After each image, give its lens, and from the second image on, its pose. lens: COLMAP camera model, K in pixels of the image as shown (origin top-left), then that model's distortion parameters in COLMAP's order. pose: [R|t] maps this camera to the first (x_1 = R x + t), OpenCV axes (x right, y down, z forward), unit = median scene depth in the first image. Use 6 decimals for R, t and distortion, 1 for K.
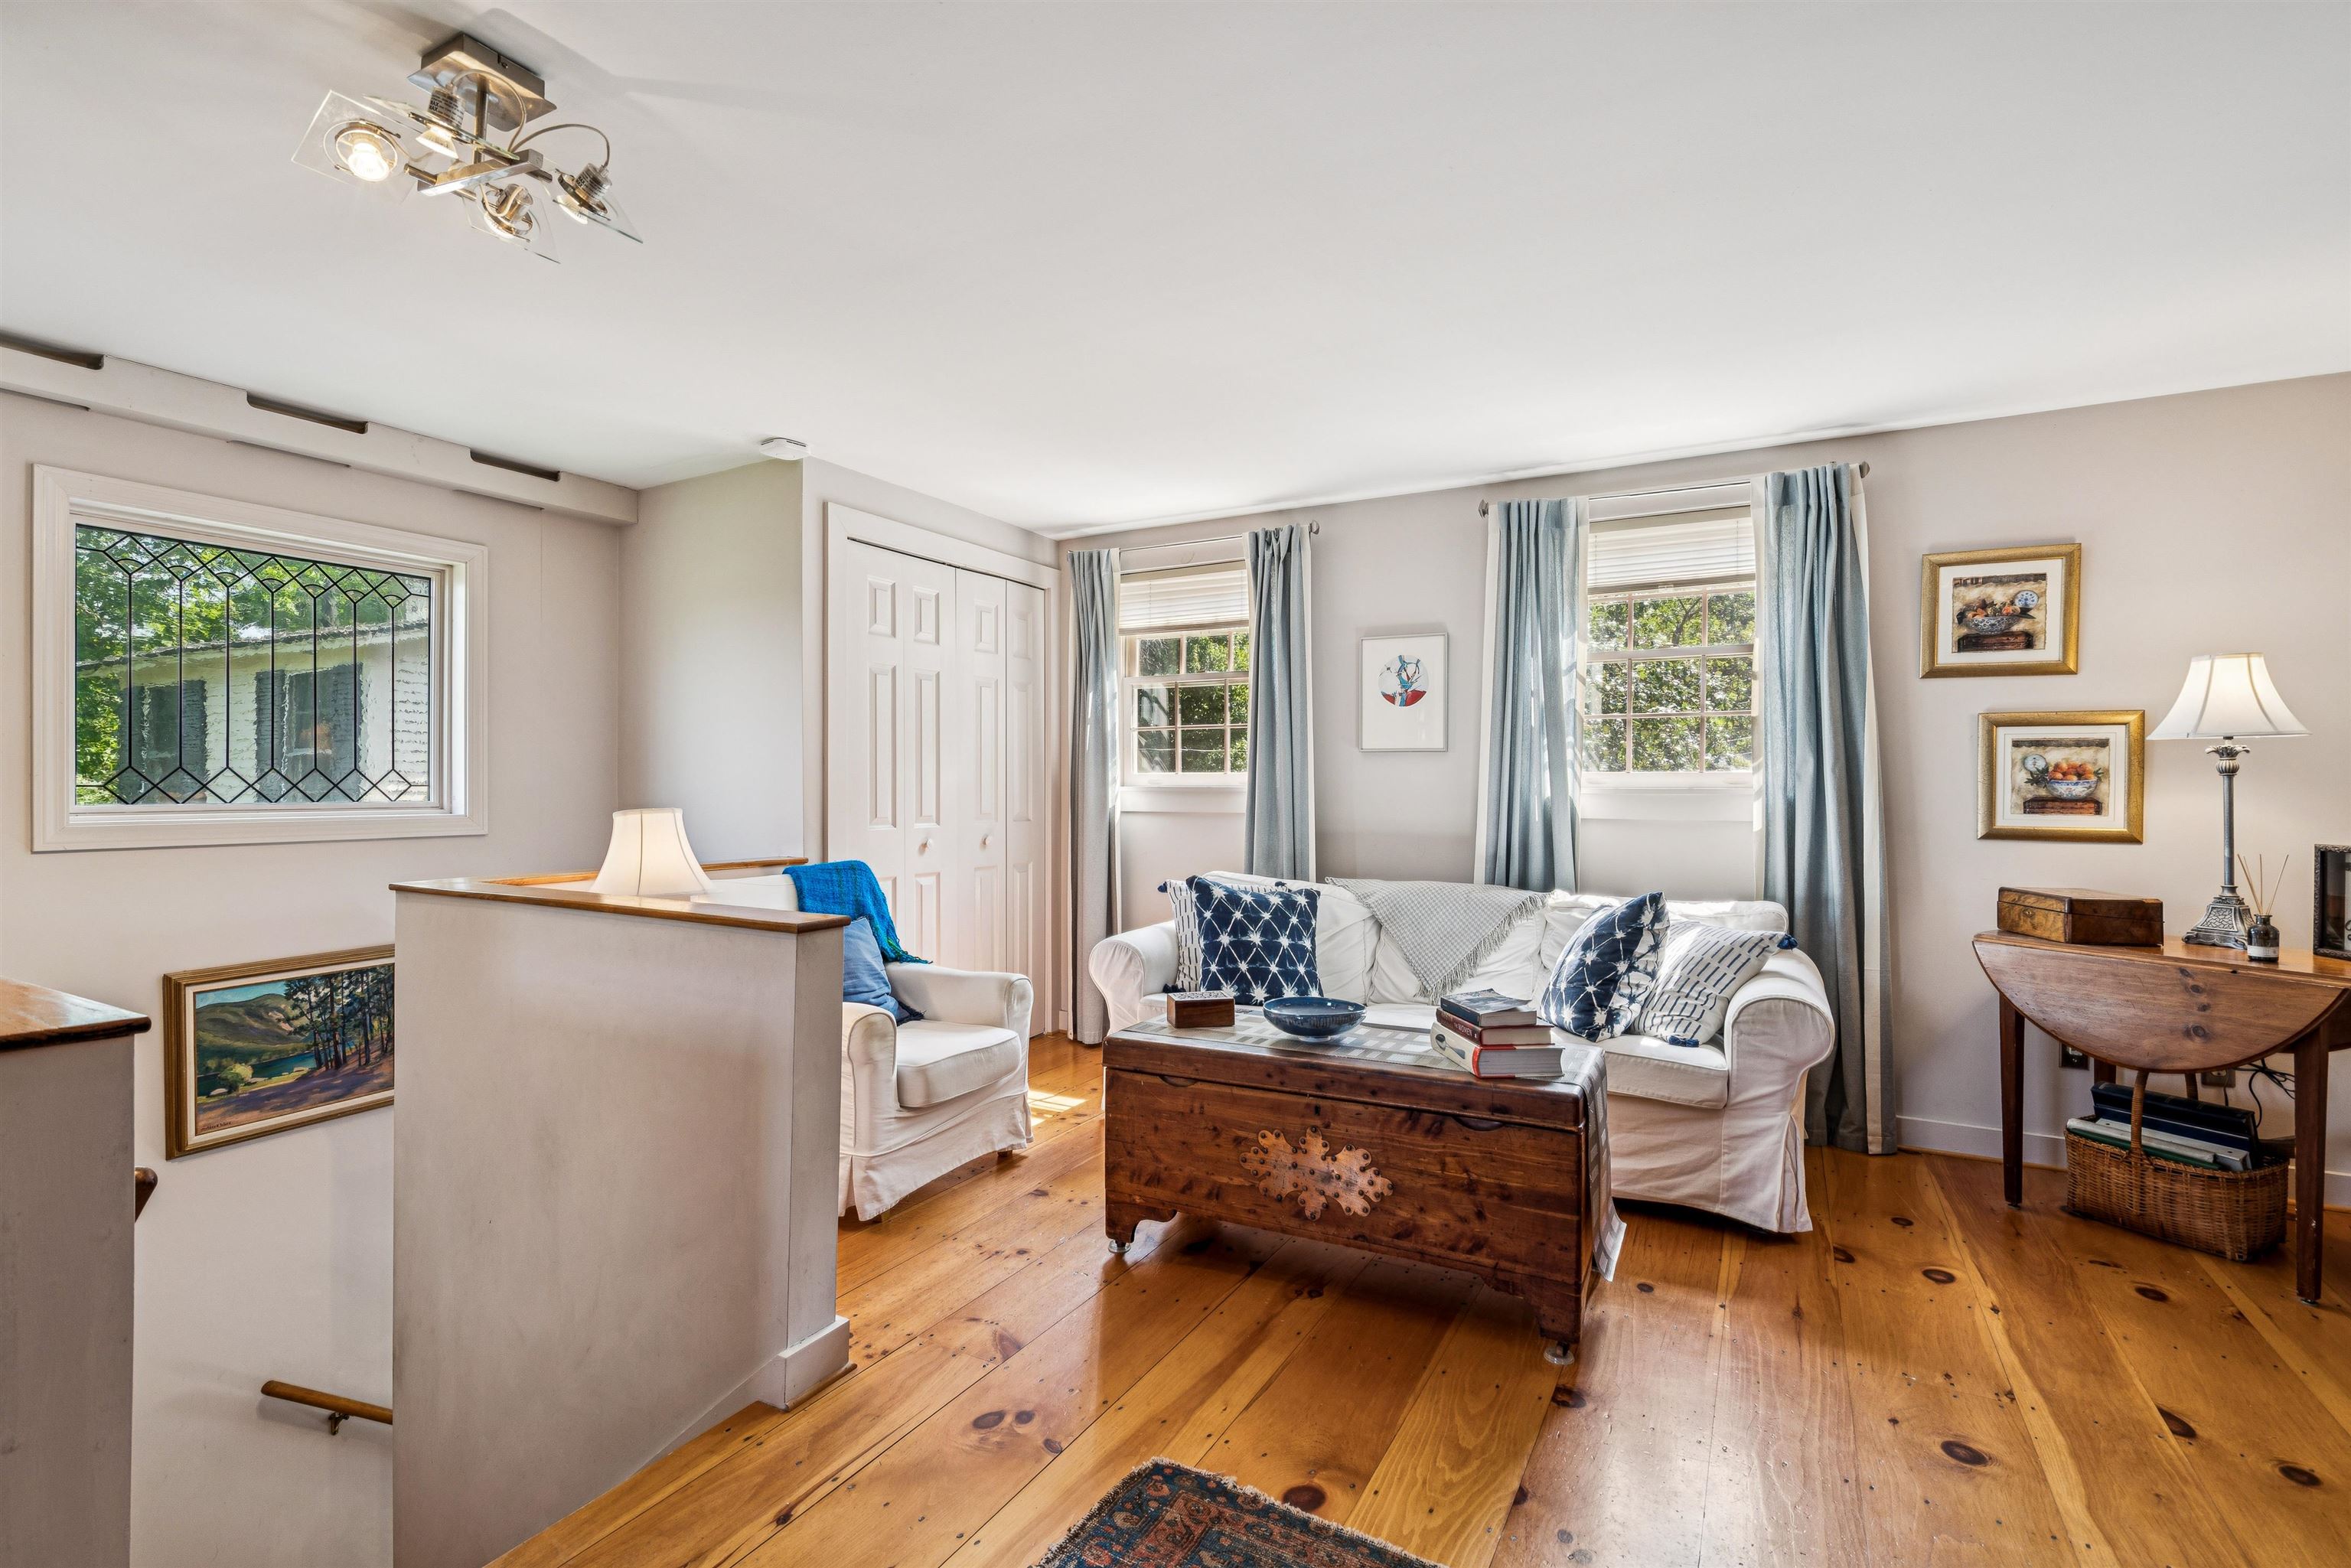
lens RADIAL K [[1069.4, 0, 1165.2], [0, 1069.4, 775.8], [0, 0, 1]] dist [-0.001107, 0.000438]
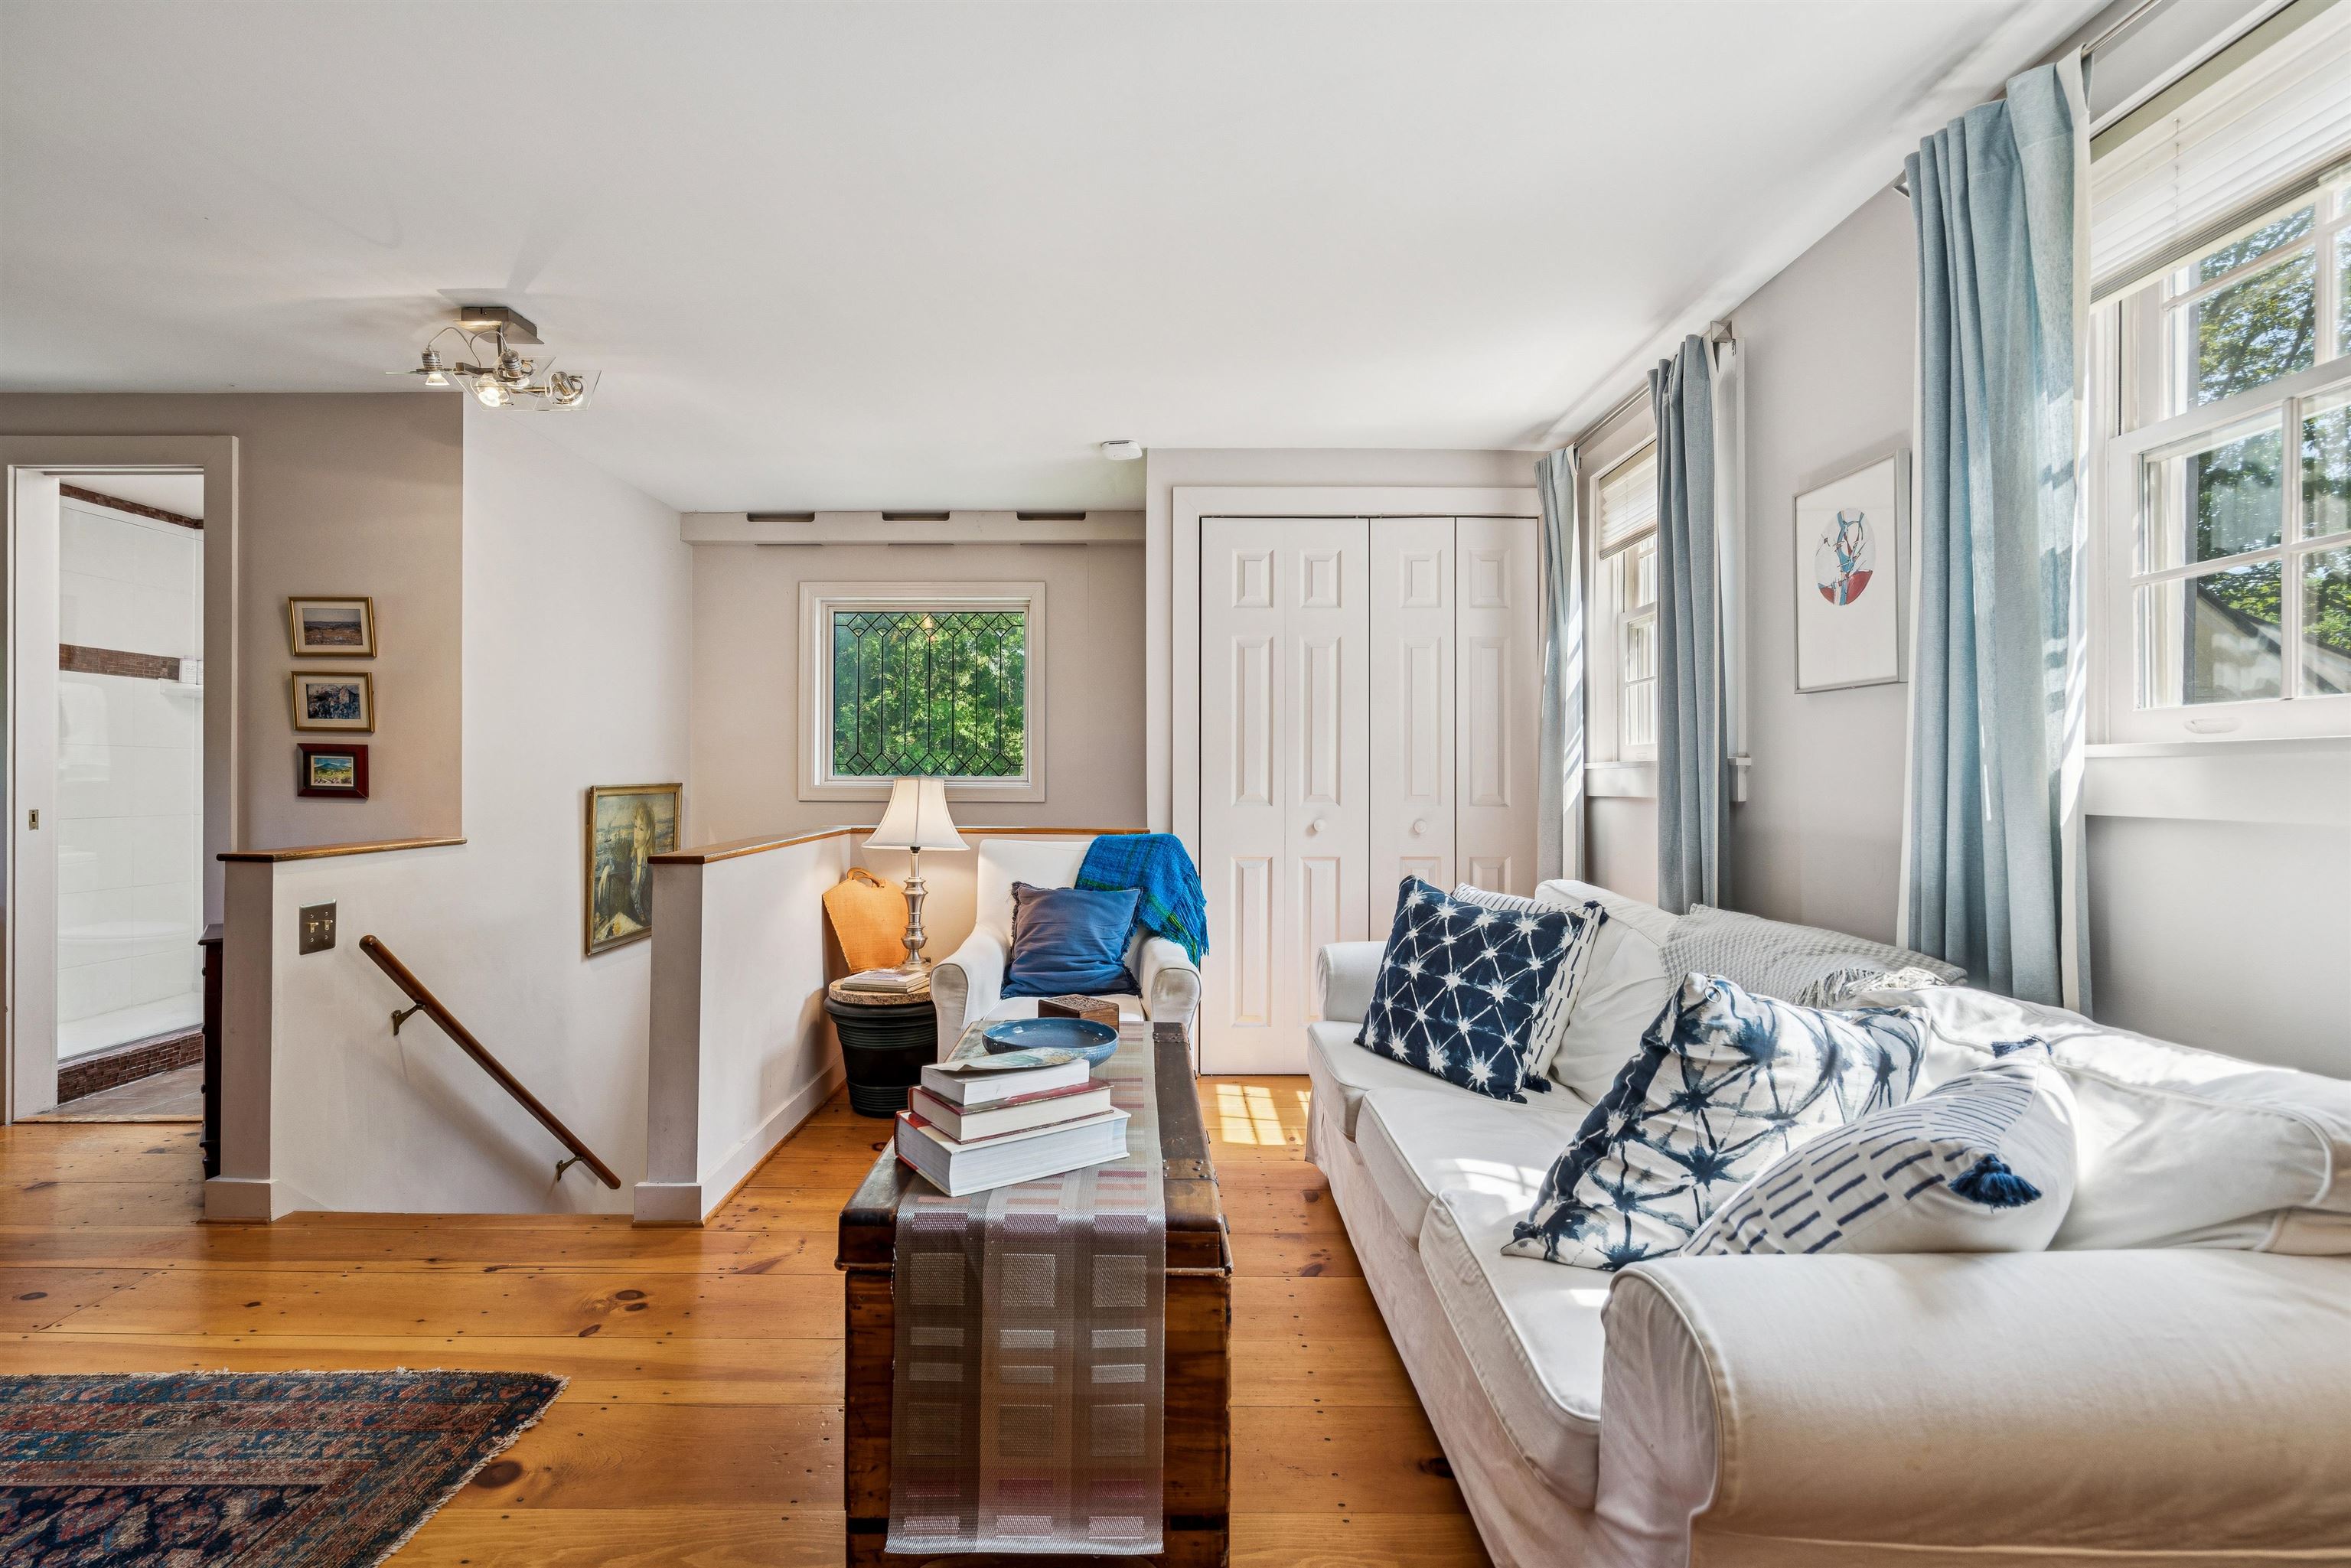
lens RADIAL K [[1069.4, 0, 1165.2], [0, 1069.4, 775.8], [0, 0, 1]] dist [-0.001107, 0.000438]
pose [[0.496570, -0.001467, -0.867995, 0.581790], [0.003647, 0.999993, 0.000396, 0.022703], [0.867989, -0.003362, 0.496572, 0.481150]]
